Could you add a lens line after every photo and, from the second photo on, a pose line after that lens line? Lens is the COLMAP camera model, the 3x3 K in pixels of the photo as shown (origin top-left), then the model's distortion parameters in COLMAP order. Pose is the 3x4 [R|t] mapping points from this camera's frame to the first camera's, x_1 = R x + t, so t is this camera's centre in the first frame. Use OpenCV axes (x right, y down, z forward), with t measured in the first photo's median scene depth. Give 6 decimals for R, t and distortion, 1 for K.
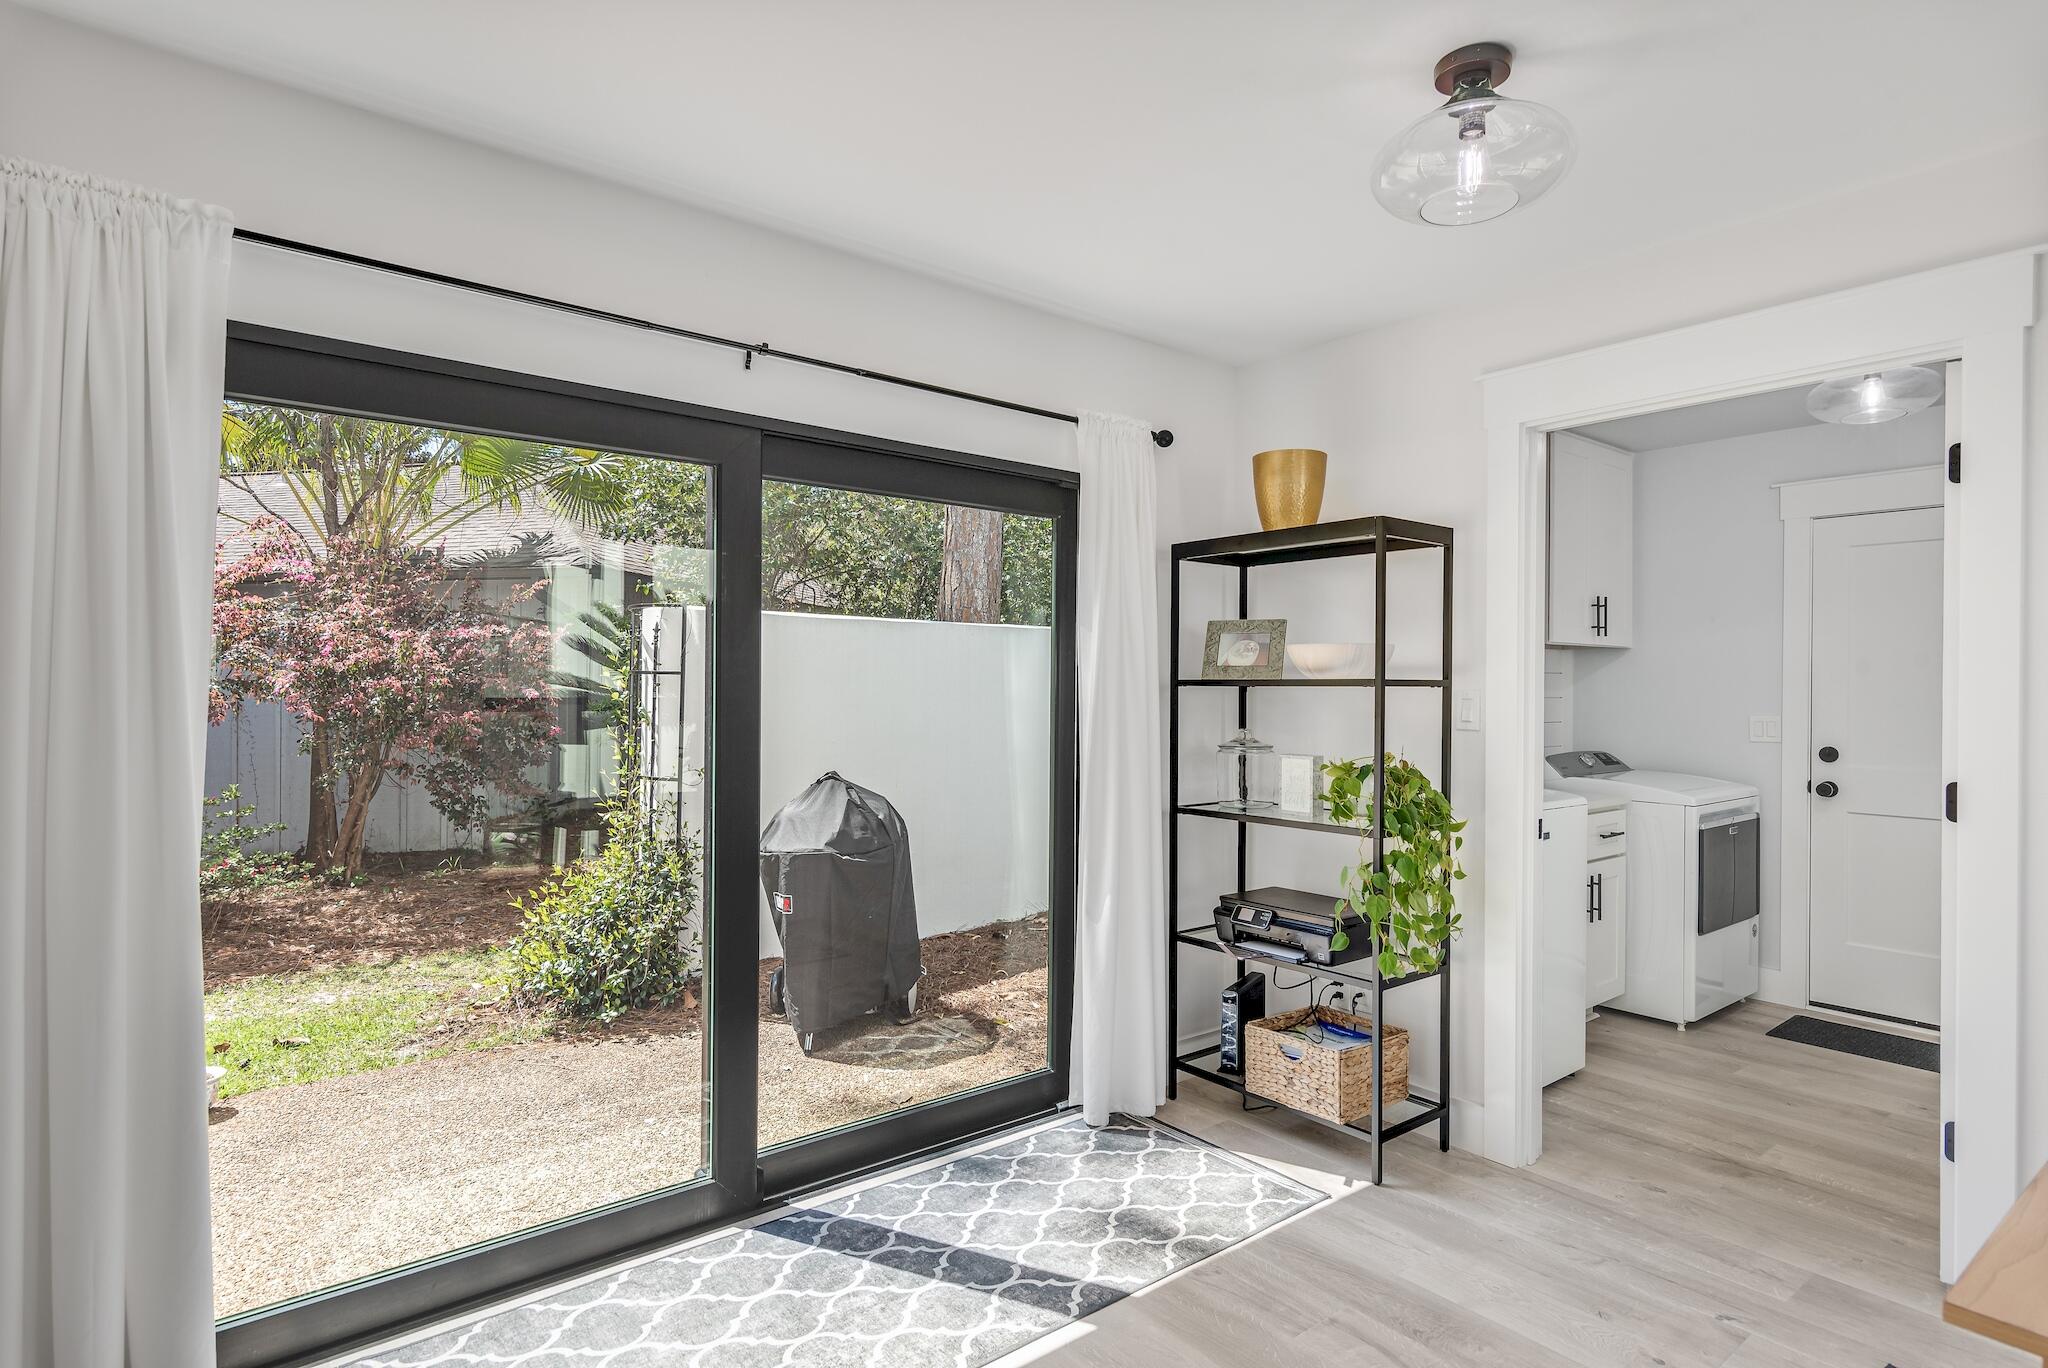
lens RADIAL K [[1090.6, 0, 1015.9], [0, 1090.6, 688.7], [0, 0, 1]] dist [0.003235, 0.002800]
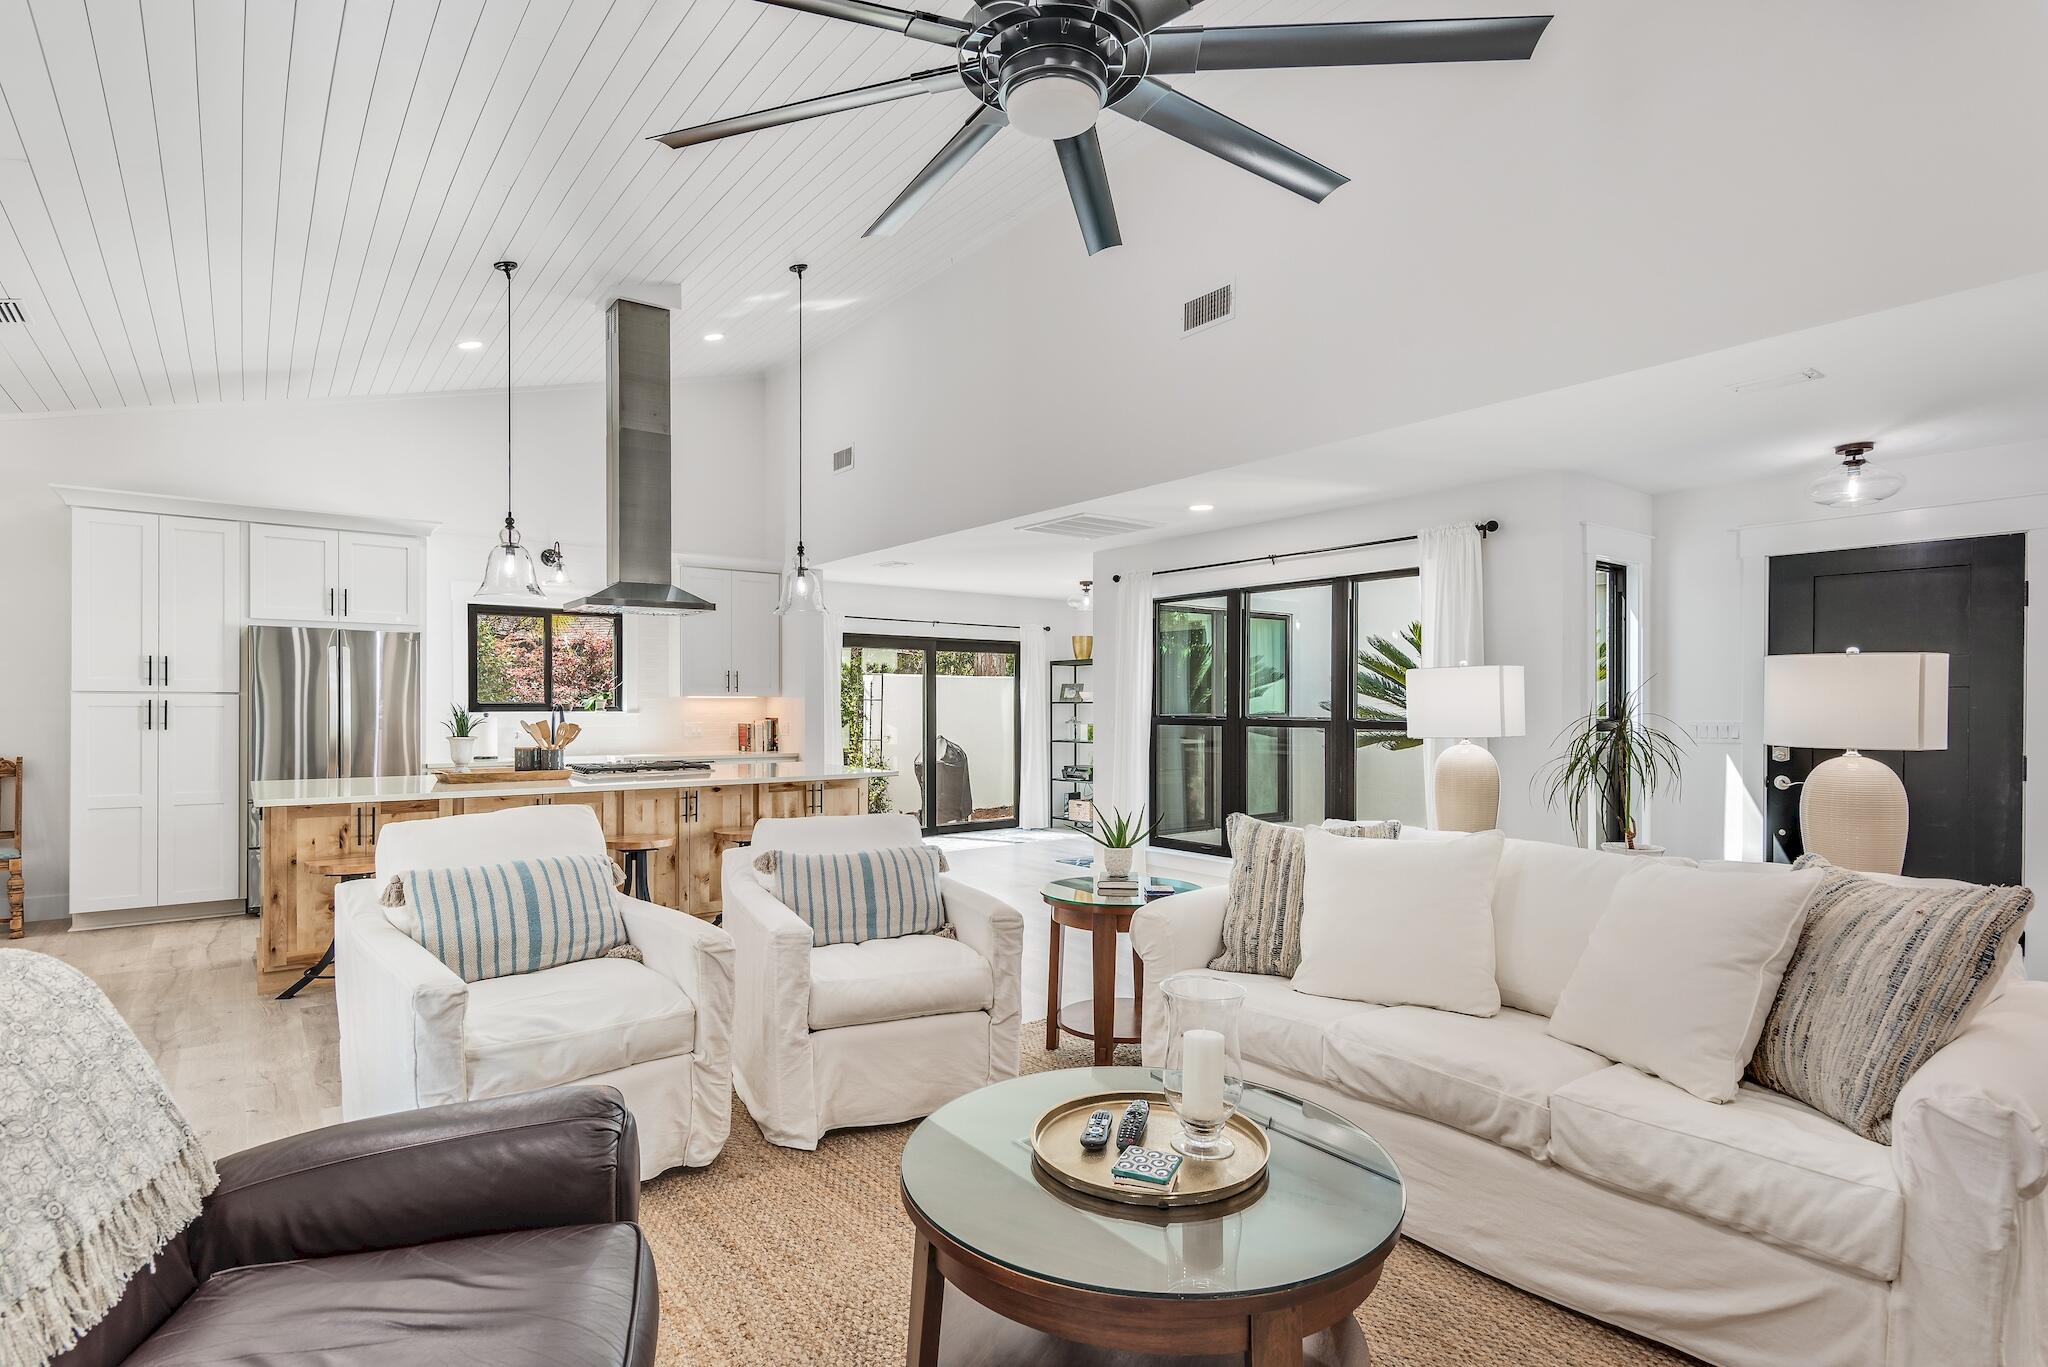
lens RADIAL K [[1030.3, 0, 1015.0], [0, 1030.3, 717.0], [0, 0, 1]] dist [-0.002920, -0.000992]
pose [[0.999774, -0.006521, -0.020237, 0.076184], [0.006751, 0.999913, 0.011292, 0.001530], [0.020162, -0.011426, 0.999731, -1.638125]]
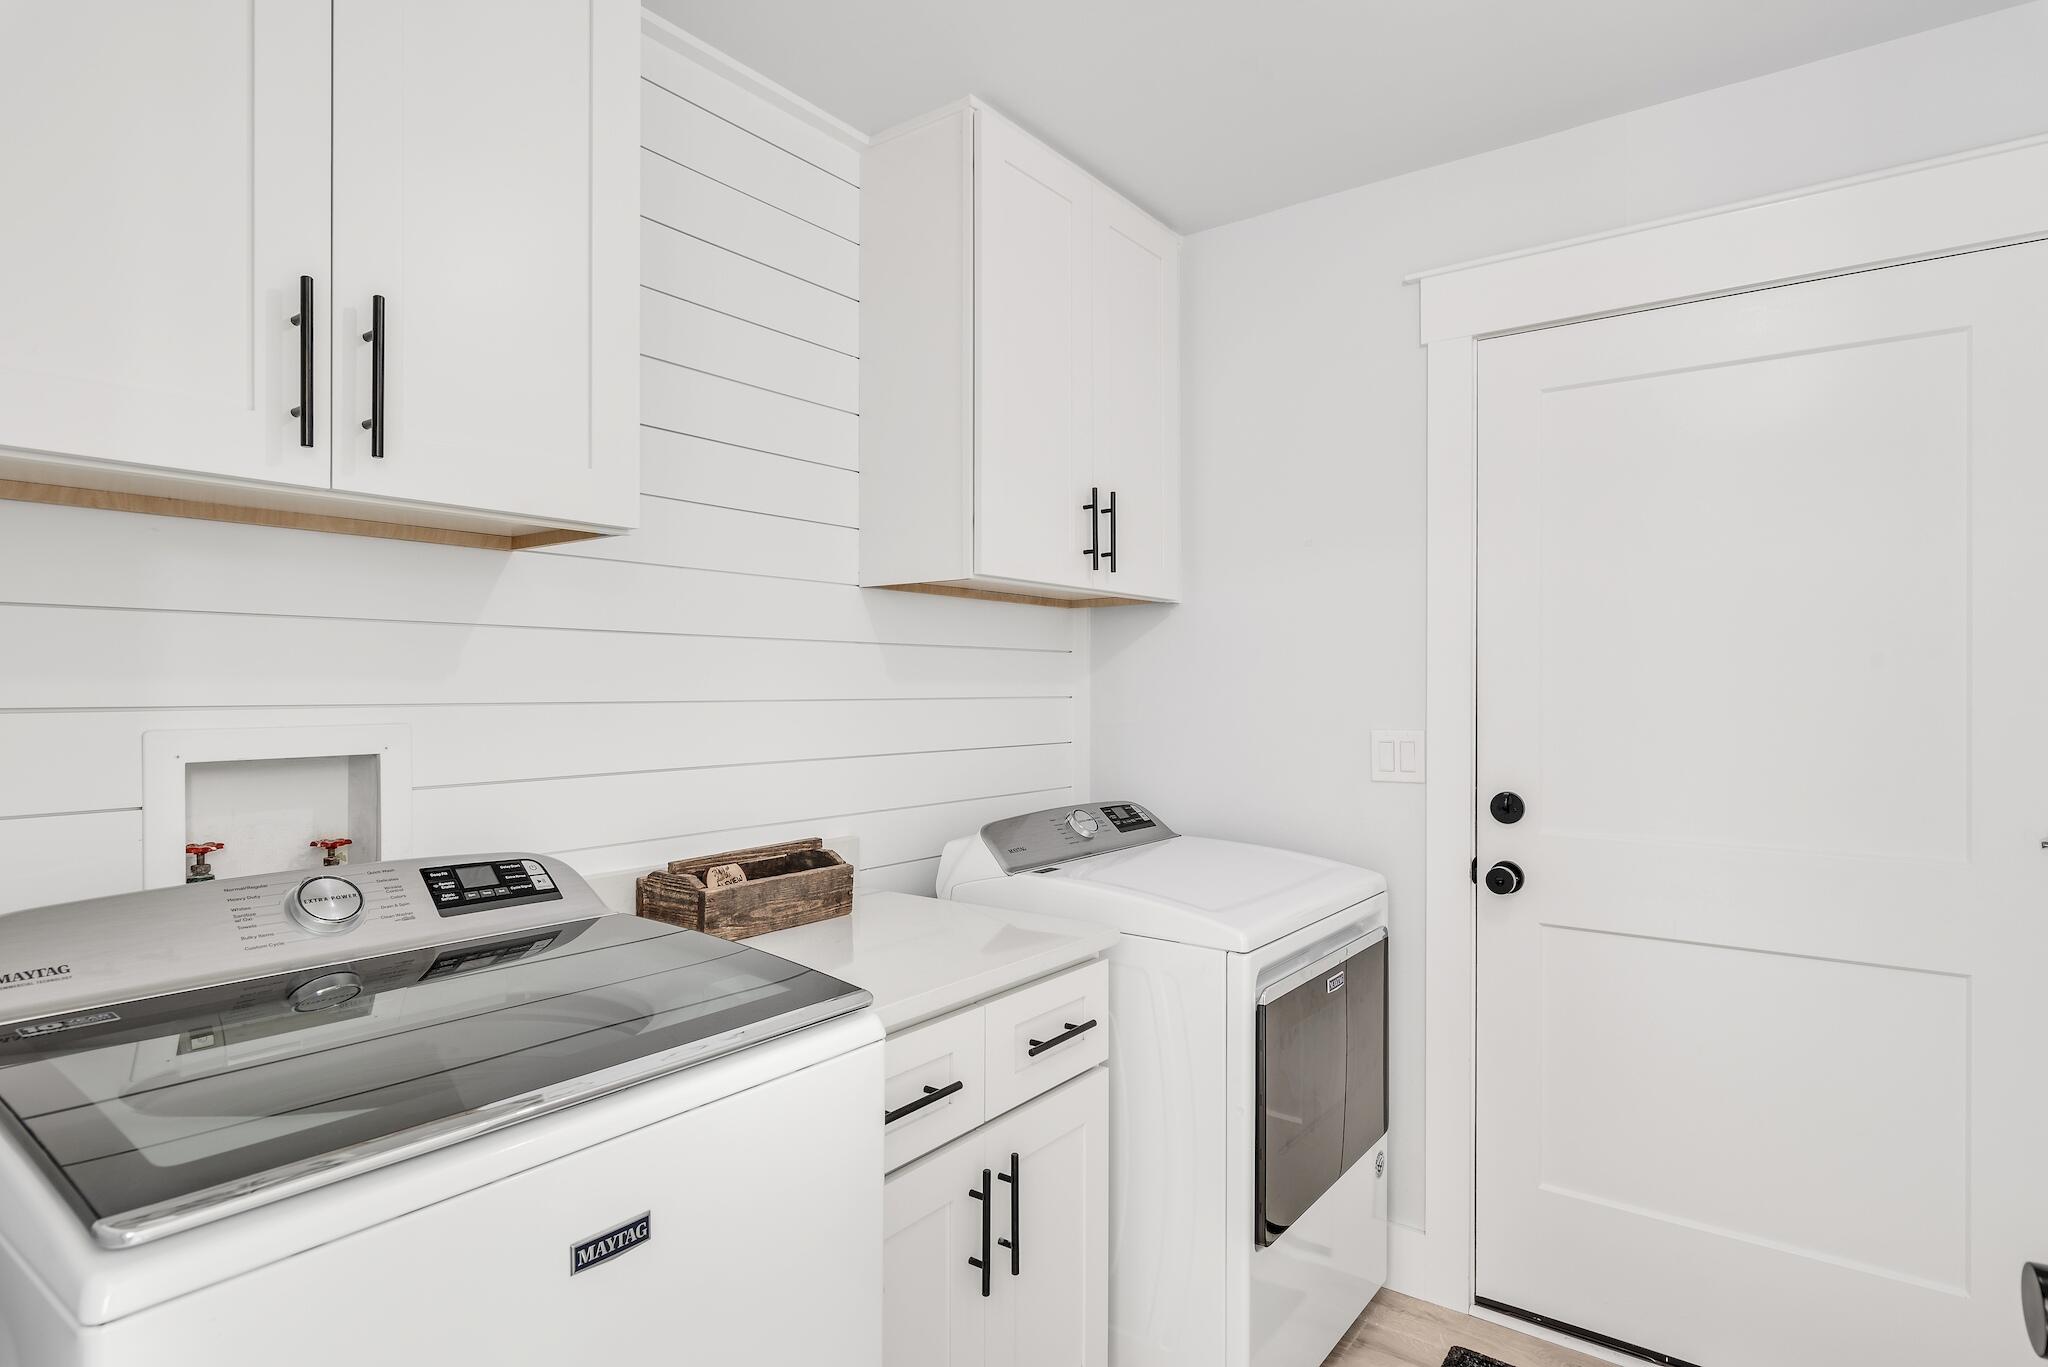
lens RADIAL K [[1090.6, 0, 1026.3], [0, 1090.6, 687.4], [0, 0, 1]] dist [0.003235, 0.002800]
pose [[0.969725, -0.006668, 0.244108, 0.400210], [0.006320, 0.999978, 0.002209, 0.002444], [-0.244118, -0.000600, 0.969745, 0.558045]]
